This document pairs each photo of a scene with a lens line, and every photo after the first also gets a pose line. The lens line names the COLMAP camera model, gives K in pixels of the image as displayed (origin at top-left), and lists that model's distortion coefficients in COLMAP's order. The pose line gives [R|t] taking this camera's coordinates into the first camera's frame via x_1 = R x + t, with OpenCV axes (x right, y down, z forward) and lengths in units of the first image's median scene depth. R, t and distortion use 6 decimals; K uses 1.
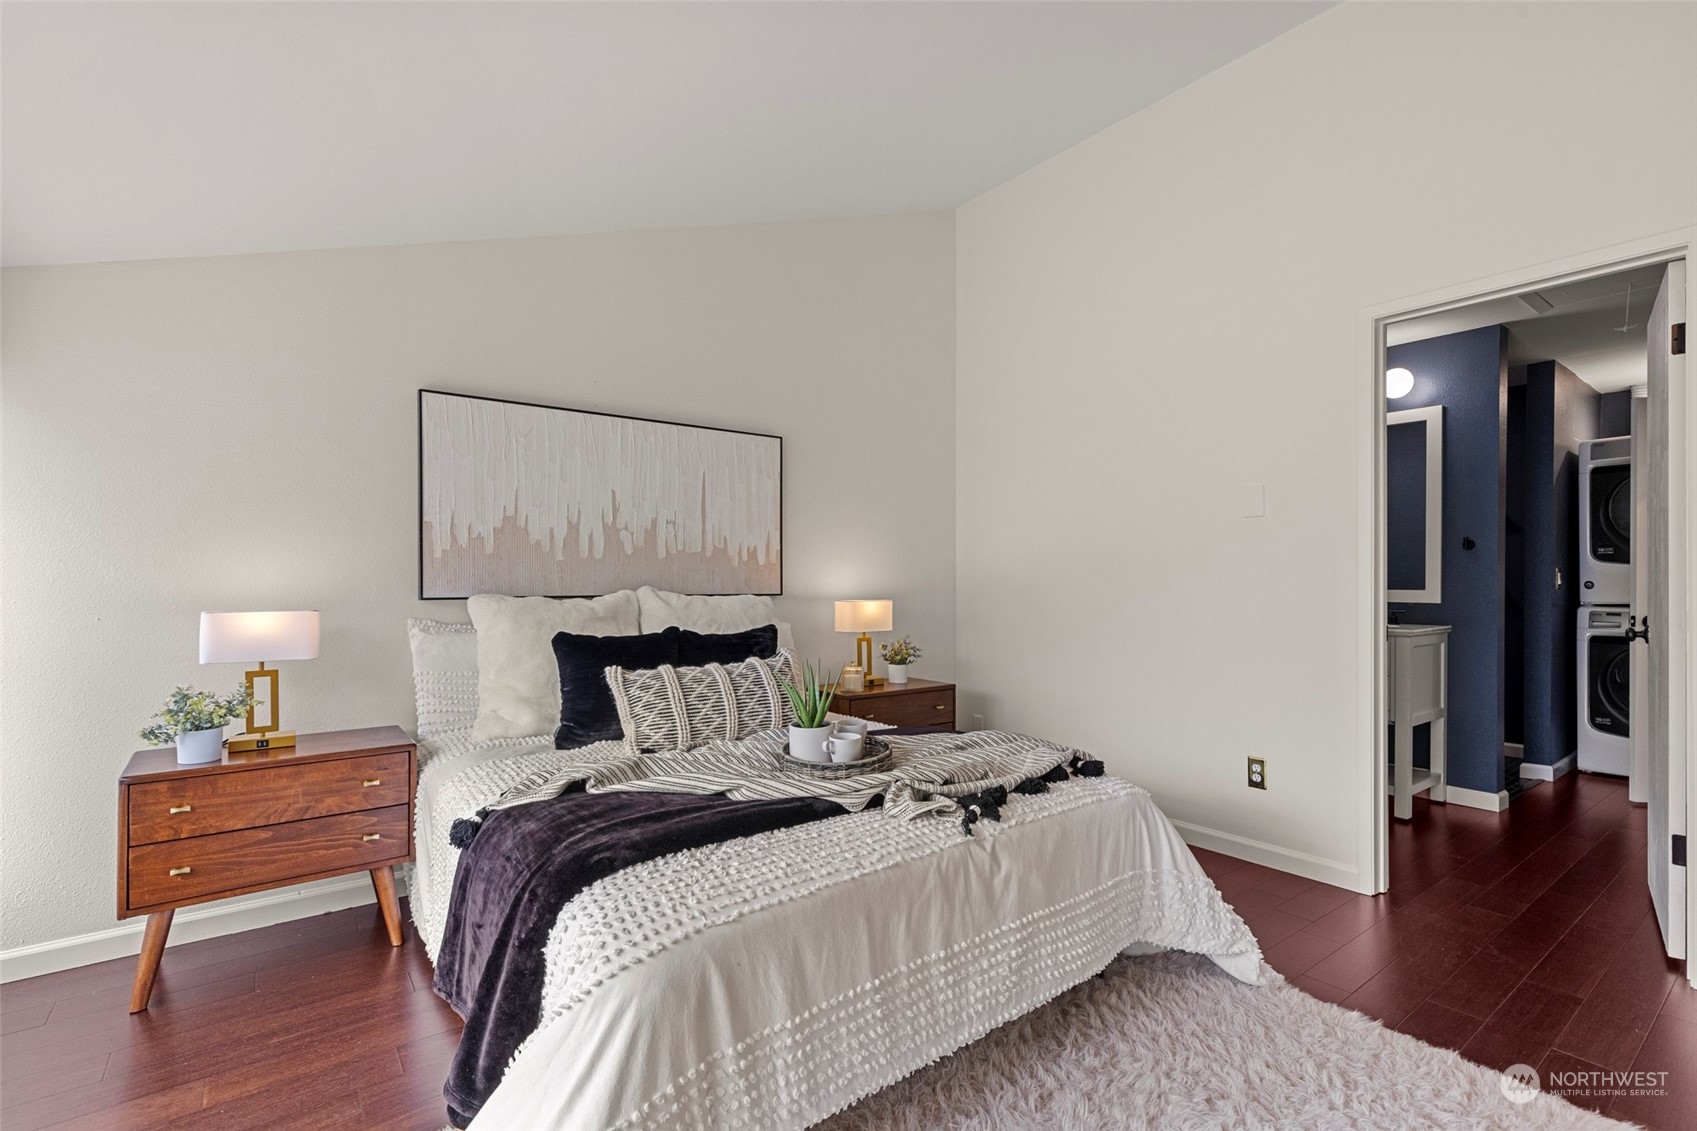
lens RADIAL K [[764.7, 0, 876.5], [0, 764.7, 589.6], [0, 0, 1]] dist [-0.002385, -0.000486]
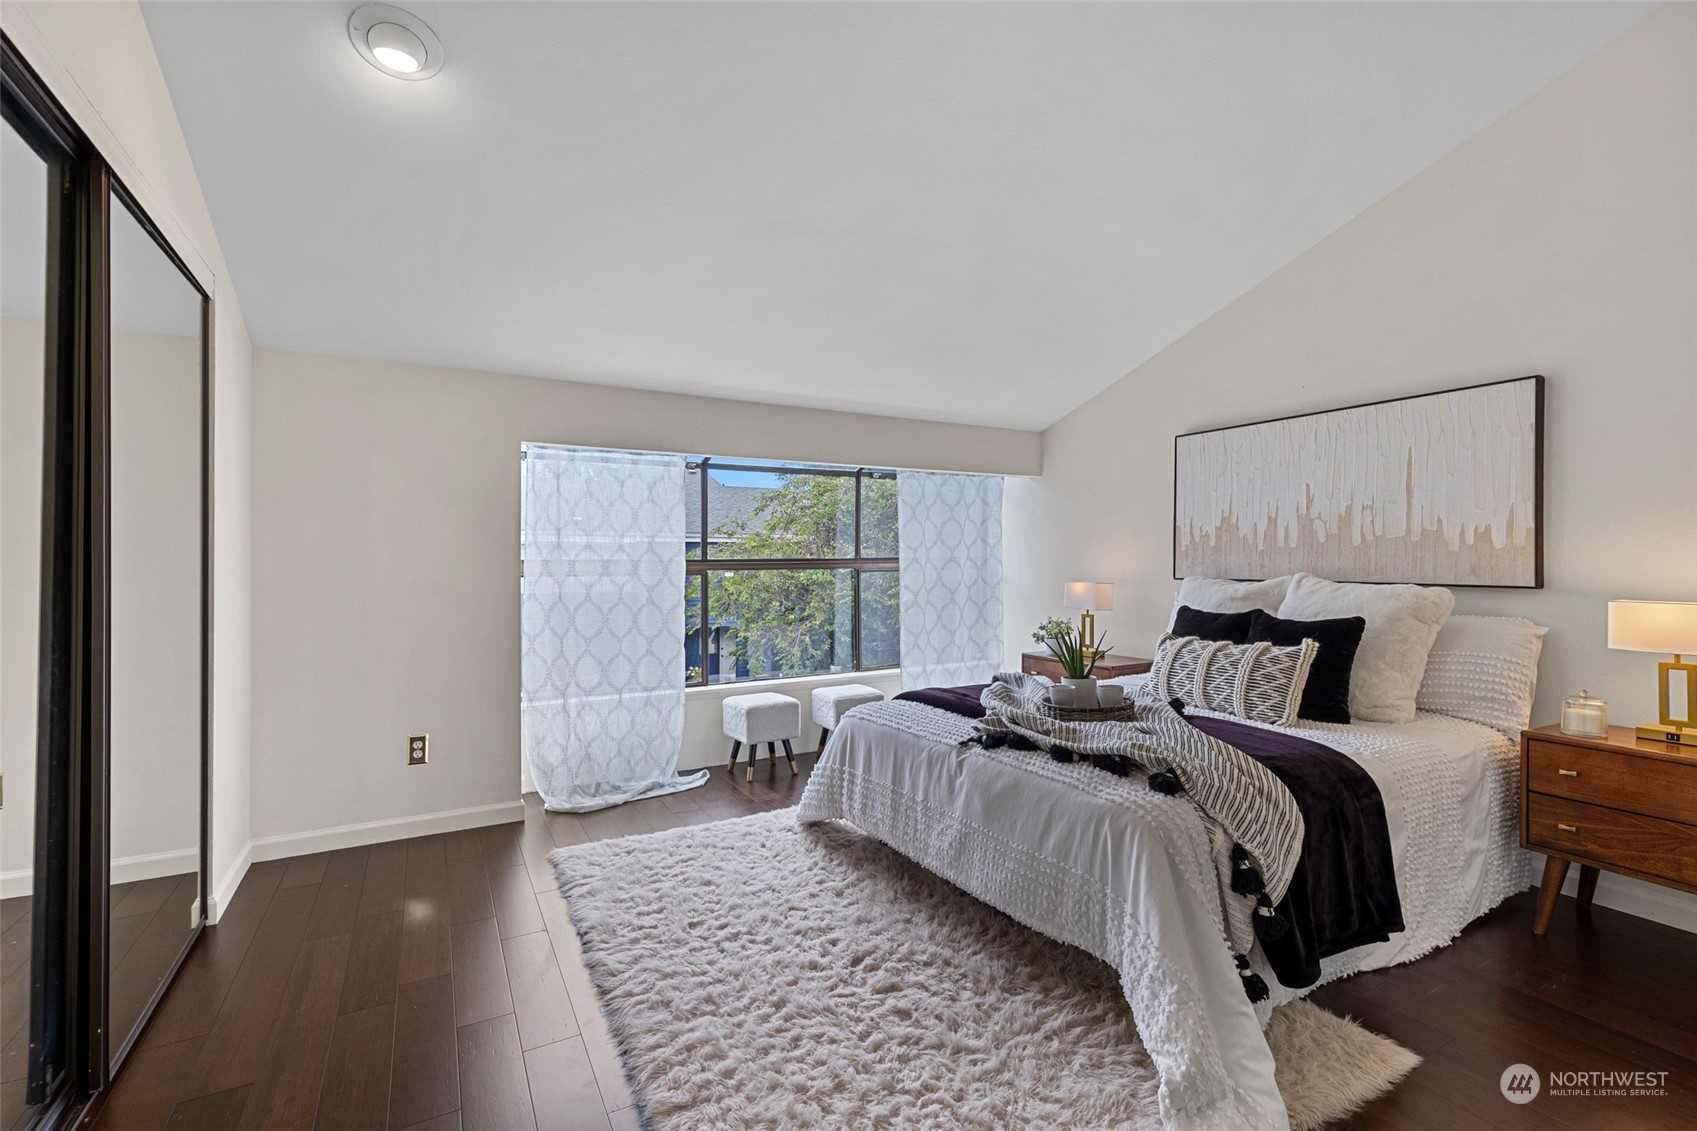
lens RADIAL K [[764.7, 0, 851.2], [0, 764.7, 559.0], [0, 0, 1]] dist [-0.002385, -0.000486]
pose [[-0.156586, 0.000543, -0.987664, 0.816940], [-0.009734, 0.999950, 0.002093, -0.018759], [0.987616, 0.009941, -0.156573, 0.521029]]
